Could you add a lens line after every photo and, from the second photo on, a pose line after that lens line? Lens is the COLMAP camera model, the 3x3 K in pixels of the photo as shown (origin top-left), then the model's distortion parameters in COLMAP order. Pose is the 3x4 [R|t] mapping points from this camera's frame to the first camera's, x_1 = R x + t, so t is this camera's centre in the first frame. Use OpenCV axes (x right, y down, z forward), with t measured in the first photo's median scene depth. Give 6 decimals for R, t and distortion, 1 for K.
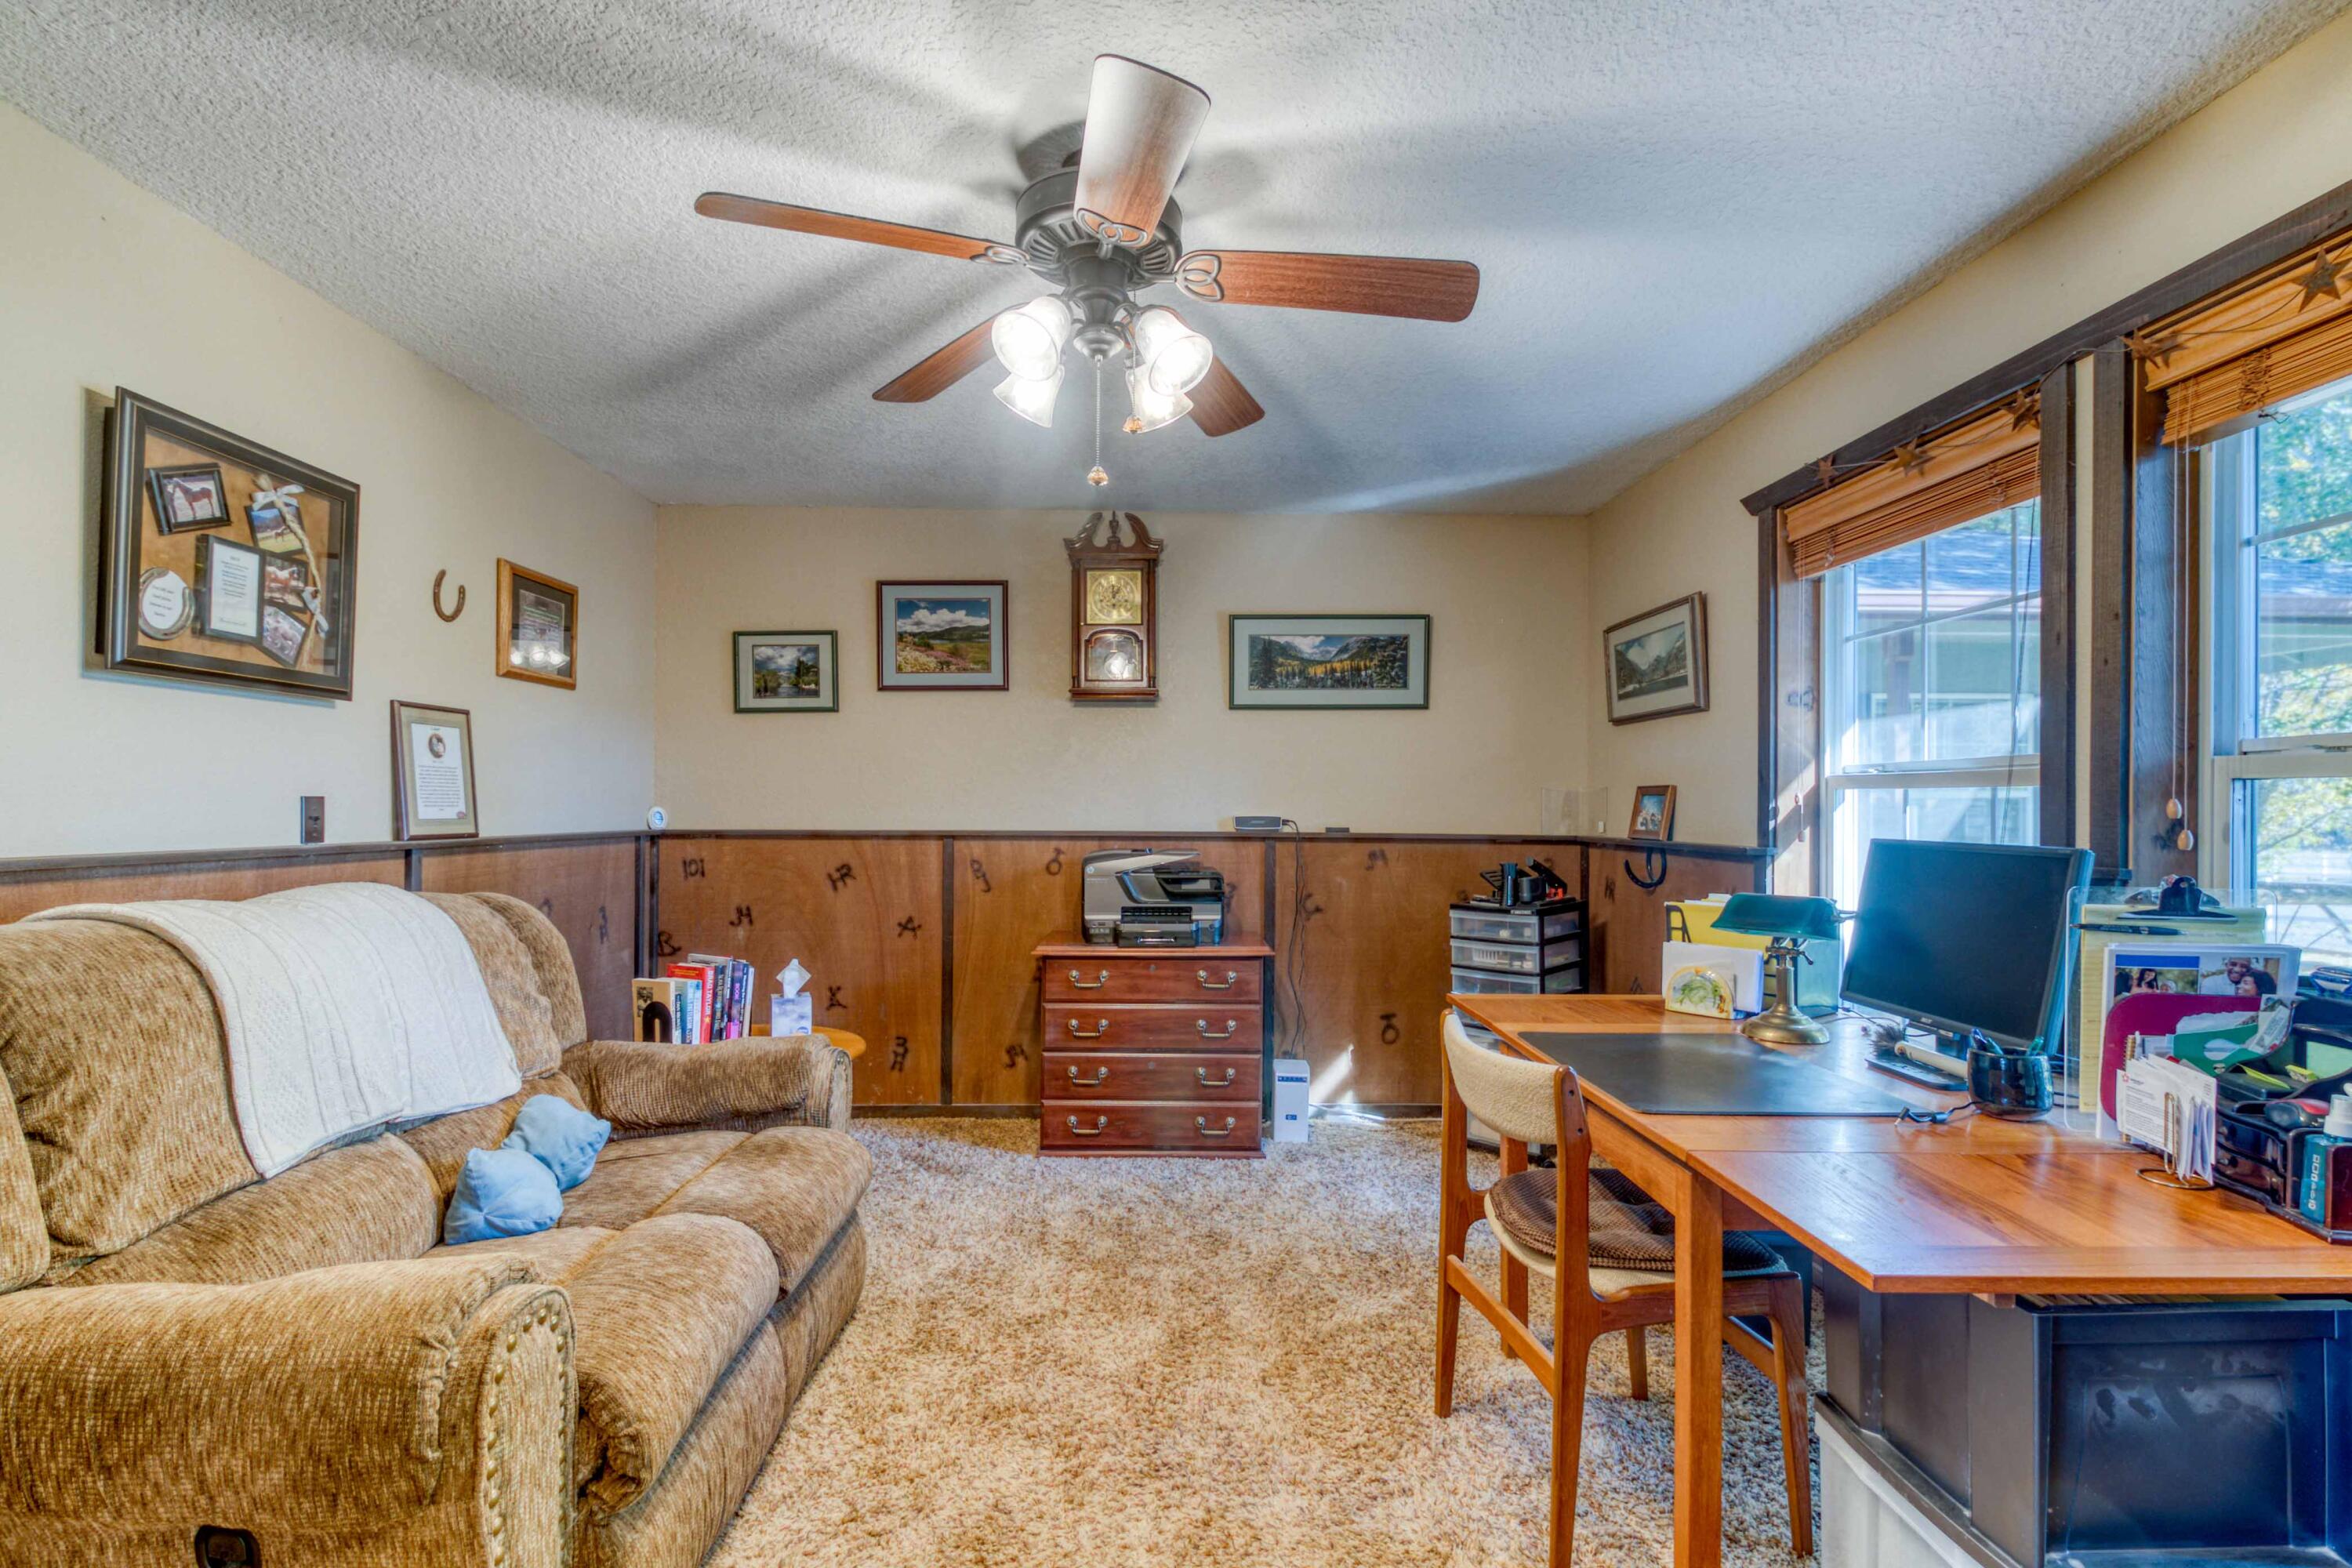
lens RADIAL K [[1098.3, 0, 1175.2], [0, 1098.3, 802.9], [0, 0, 1]] dist [0.014827, -0.008914]
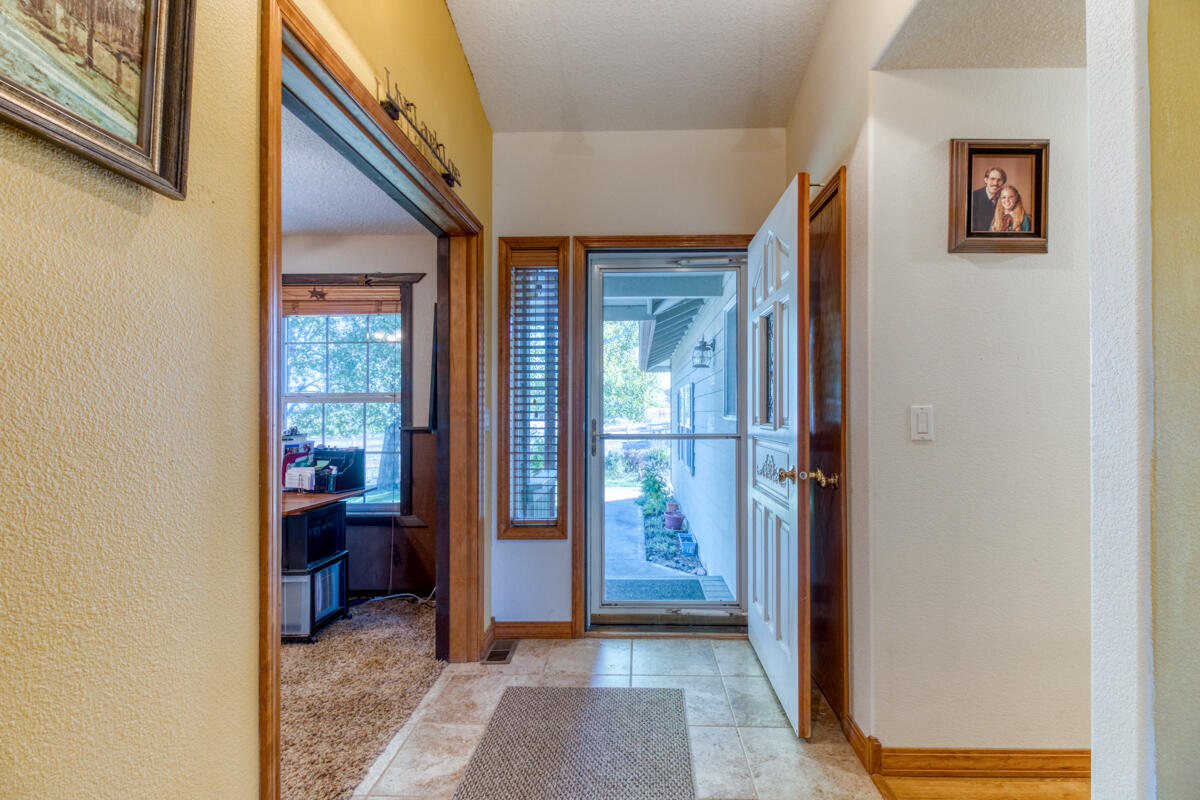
lens RADIAL K [[560.4, 0, 605.2], [0, 560.4, 407.4], [0, 0, 1]] dist [0.014827, -0.008914]
pose [[0.059684, 0.010875, 0.998158, -1.246469], [-0.016866, 0.999809, -0.009885, -0.006358], [-0.998075, -0.016245, 0.059856, -0.348339]]
